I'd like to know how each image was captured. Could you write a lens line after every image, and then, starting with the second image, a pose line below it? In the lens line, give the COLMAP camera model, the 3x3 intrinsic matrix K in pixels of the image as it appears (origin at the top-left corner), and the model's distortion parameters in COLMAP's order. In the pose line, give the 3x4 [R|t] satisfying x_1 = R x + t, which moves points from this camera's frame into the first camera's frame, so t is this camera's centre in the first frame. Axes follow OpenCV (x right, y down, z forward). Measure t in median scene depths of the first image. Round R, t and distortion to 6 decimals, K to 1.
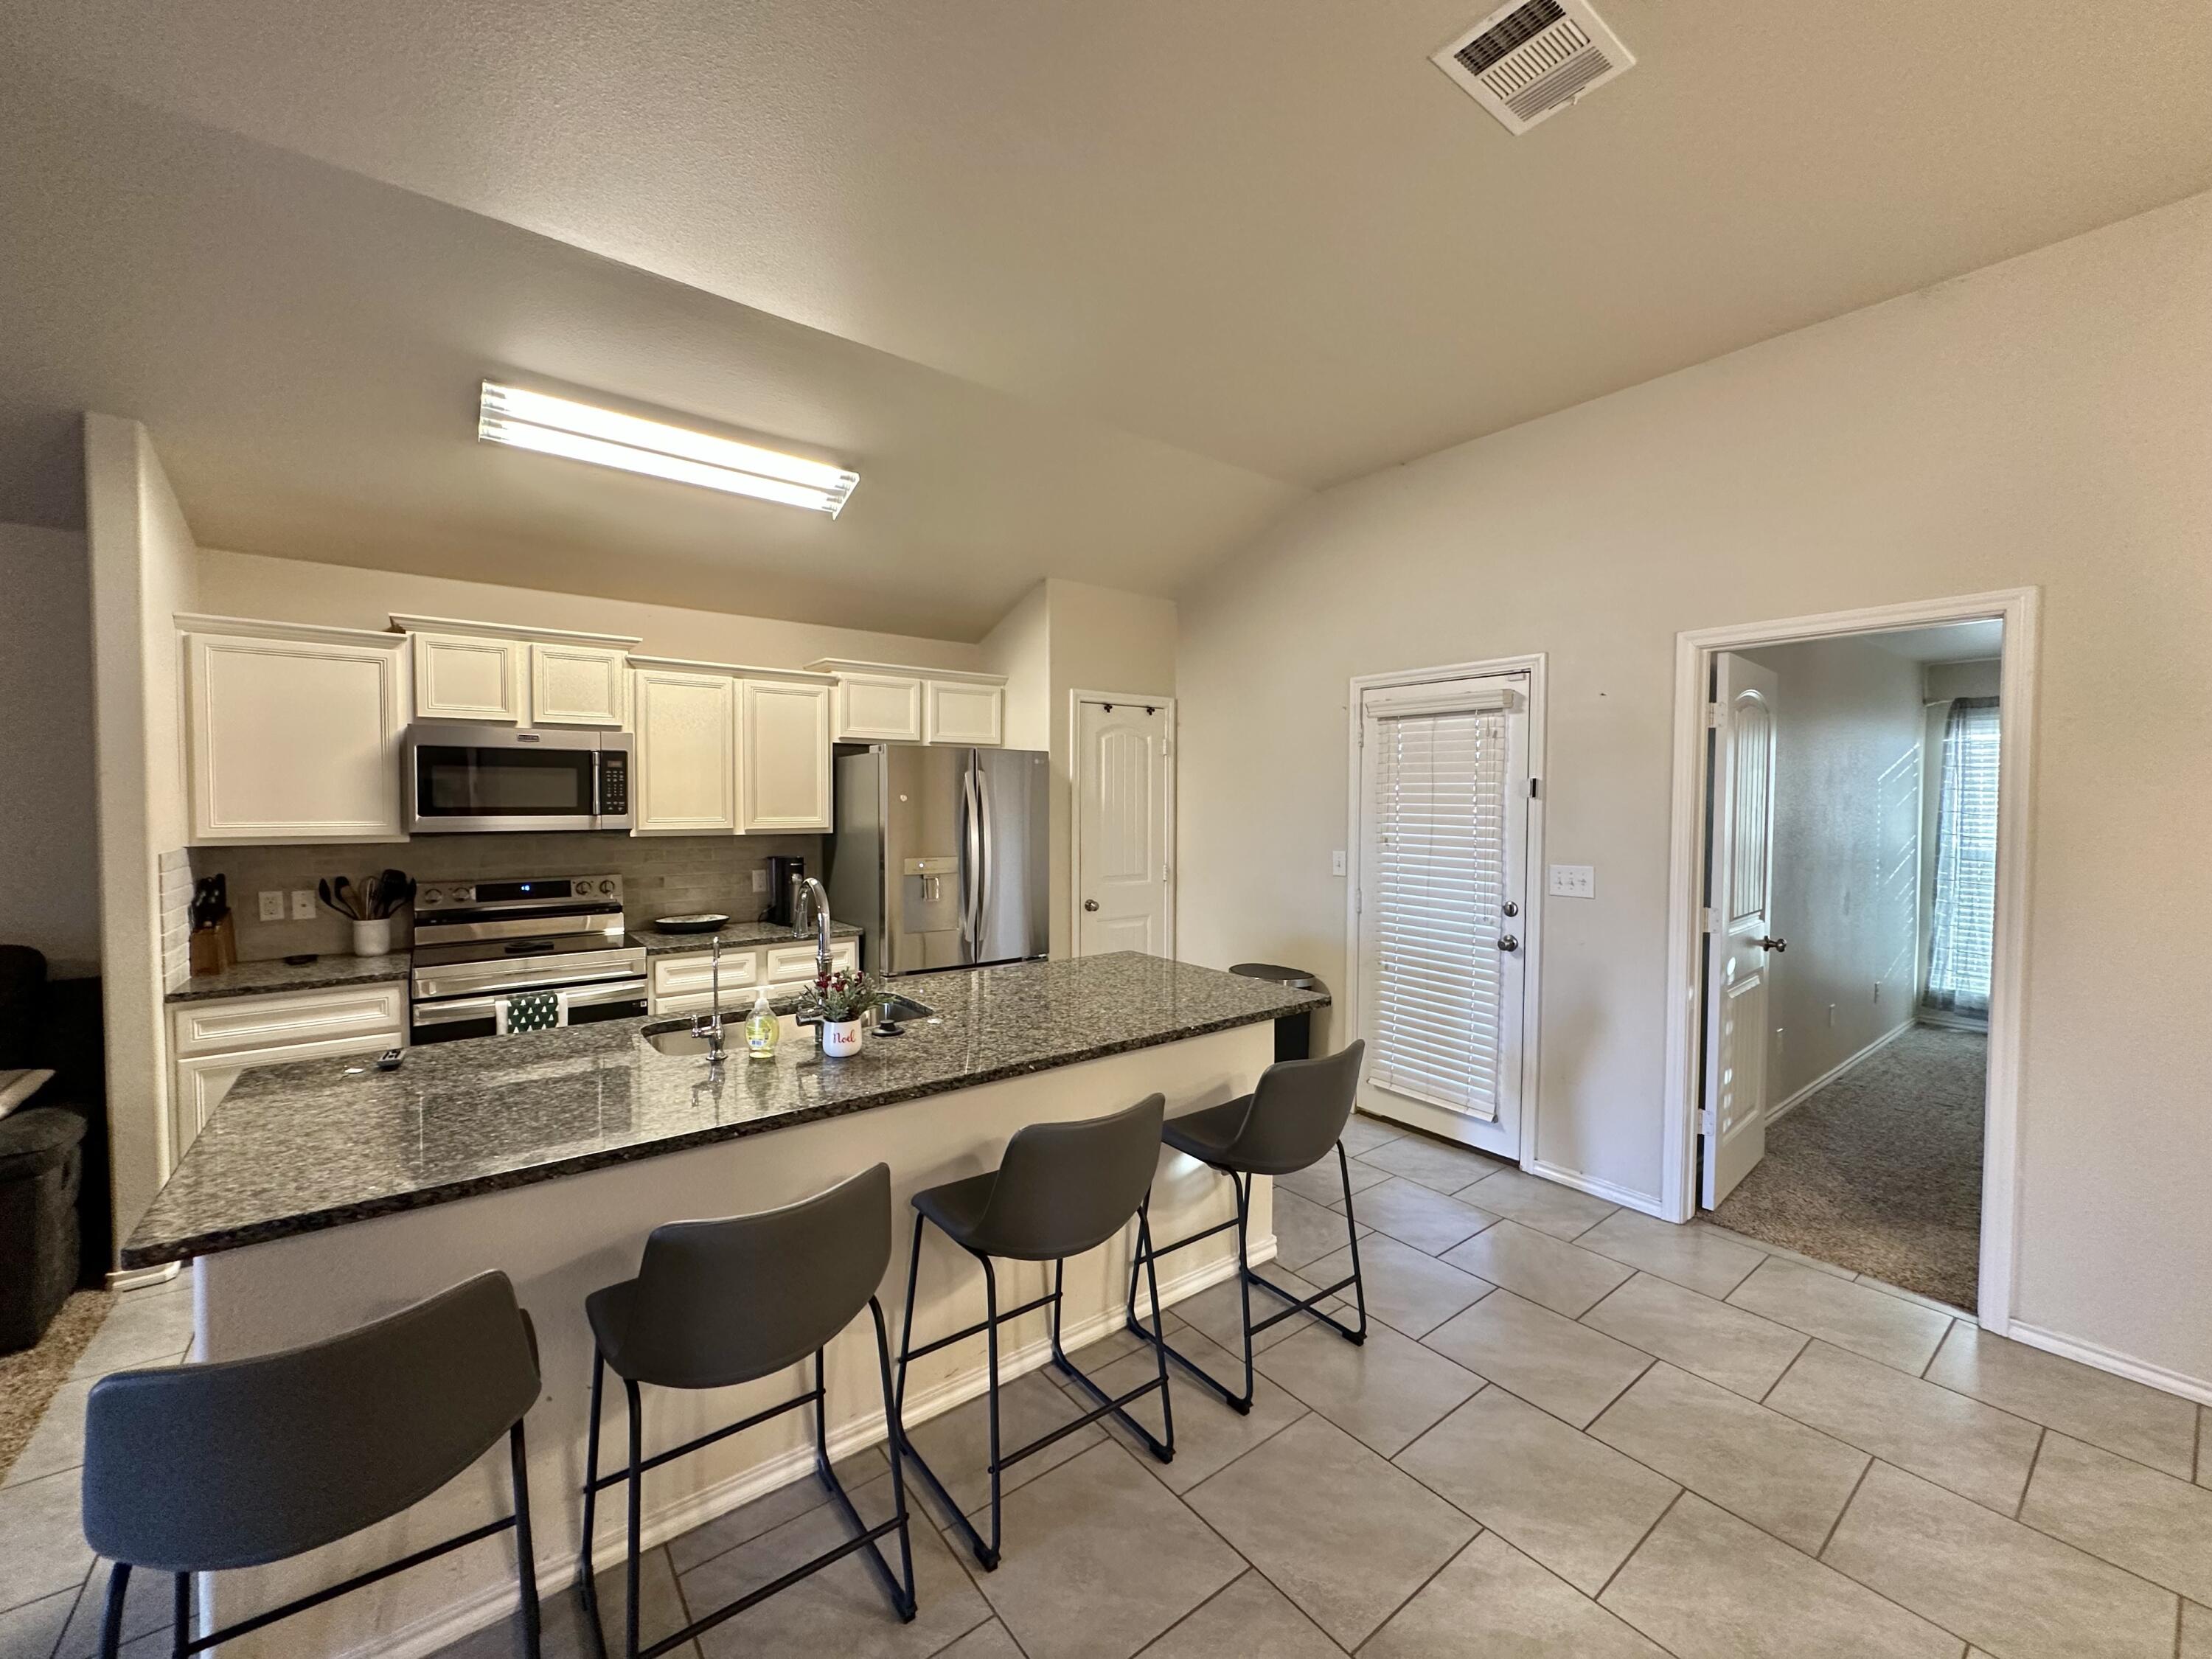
lens RADIAL K [[876.0, 0, 1114.1], [0, 876.0, 827.5], [0, 0, 1]] dist [-0.002381, -0.000023]
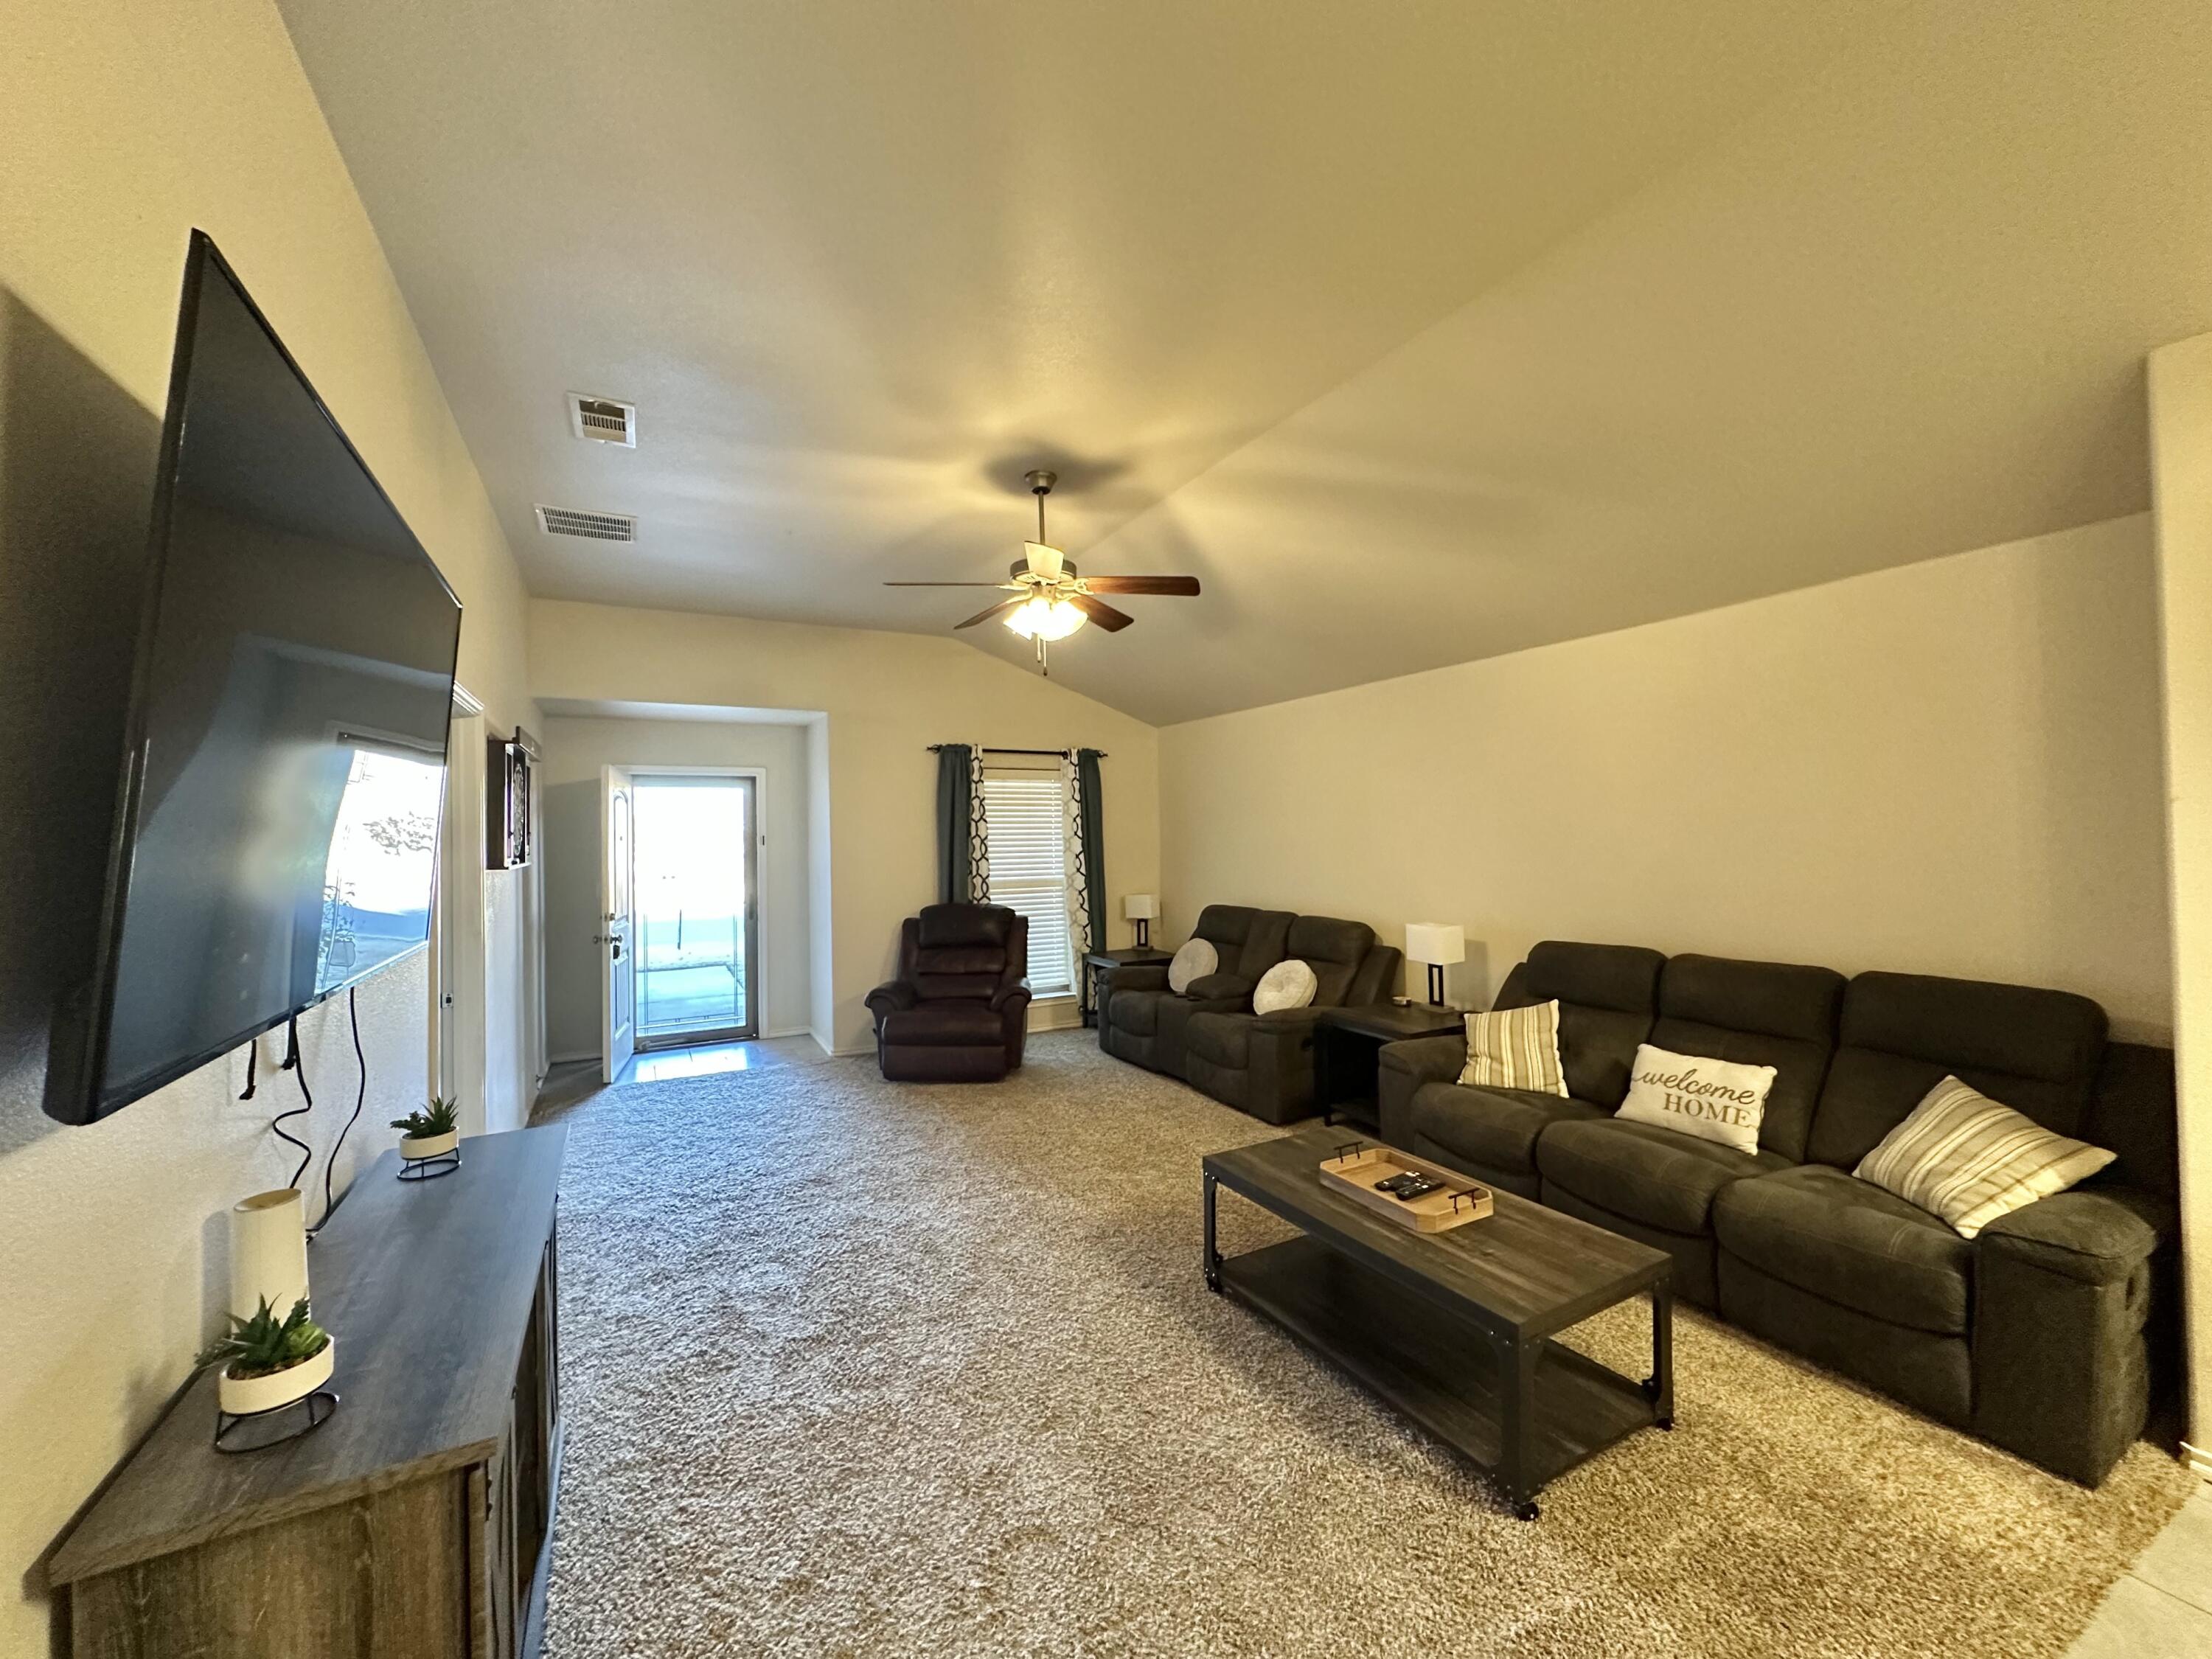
lens RADIAL K [[876.0, 0, 1112.8], [0, 876.0, 817.6], [0, 0, 1]] dist [-0.002381, -0.000023]
pose [[-0.169204, -0.020249, -0.985373, -0.163462], [-0.014336, 0.999734, -0.018082, -0.011476], [0.985477, 0.011067, -0.169450, 0.140422]]
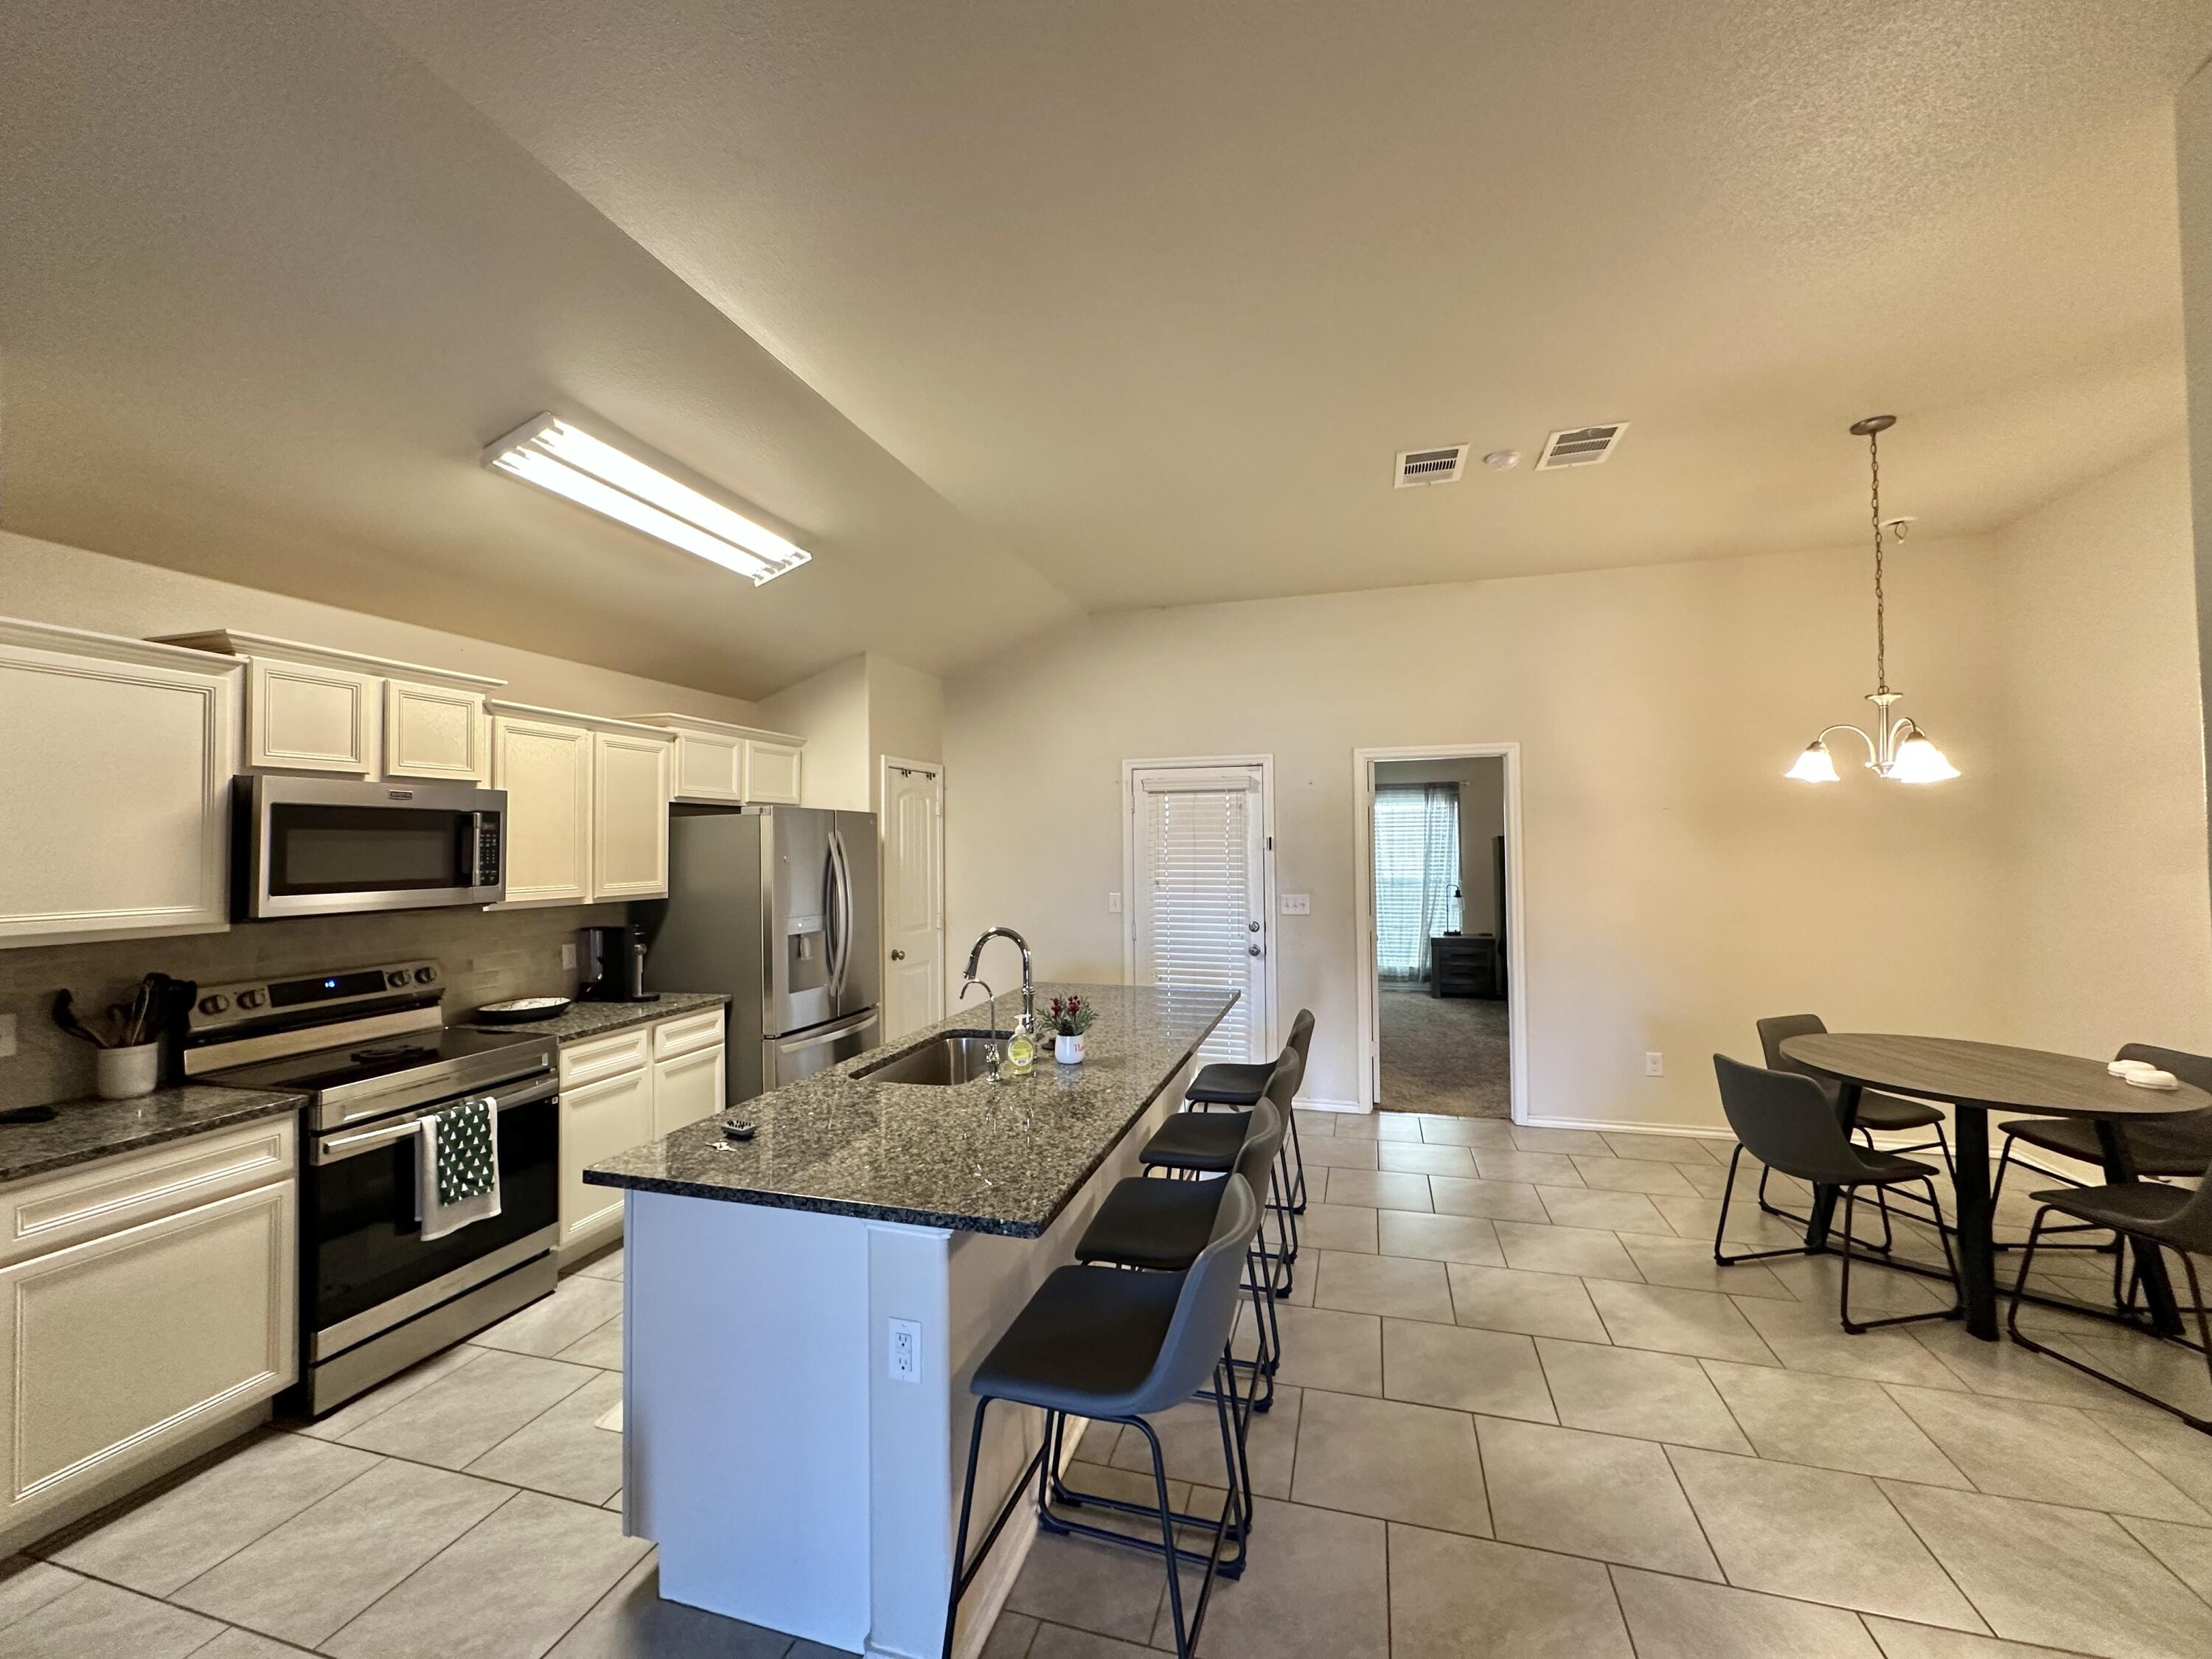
lens RADIAL K [[876.0, 0, 1115.9], [0, 876.0, 827.3], [0, 0, 1]] dist [-0.002381, -0.000023]
pose [[0.809900, 0.000434, 0.586567, -0.595041], [0.032982, 0.998384, -0.046277, -0.012254], [-0.585639, 0.056826, 0.808577, -0.051611]]
